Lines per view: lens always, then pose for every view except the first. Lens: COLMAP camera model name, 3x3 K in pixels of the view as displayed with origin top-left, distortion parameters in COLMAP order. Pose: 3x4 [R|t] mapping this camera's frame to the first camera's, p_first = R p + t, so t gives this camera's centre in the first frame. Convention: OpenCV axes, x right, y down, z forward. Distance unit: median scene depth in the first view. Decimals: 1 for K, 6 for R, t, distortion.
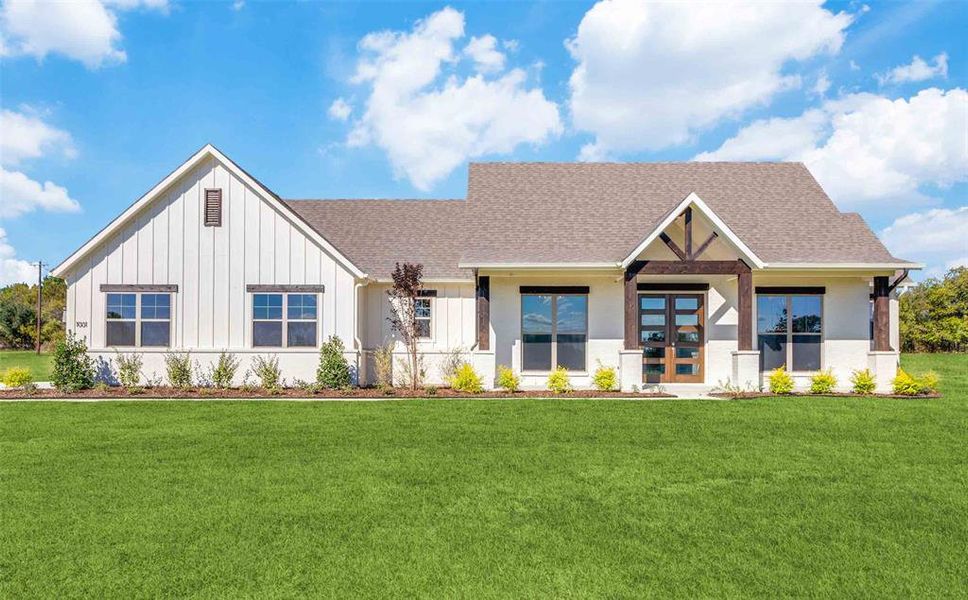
lens RADIAL K [[751.0, 0, 483.9], [0, 751.0, 348.5], [0, 0, 1]] dist [-0.005322, -0.003068]
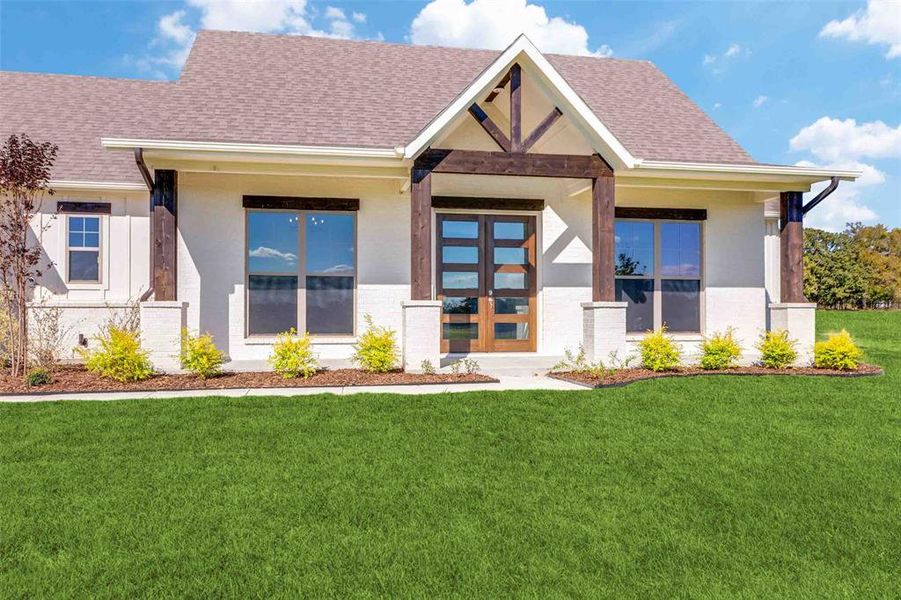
lens RADIAL K [[478.6, 0, 451.7], [0, 478.6, 316.6], [0, 0, 1]] dist [-0.001627, -0.000054]
pose [[0.984150, -0.003268, 0.177309, 0.147792], [0.000655, 0.999890, 0.014794, 0.008899], [-0.177337, -0.014444, 0.984044, 0.606579]]
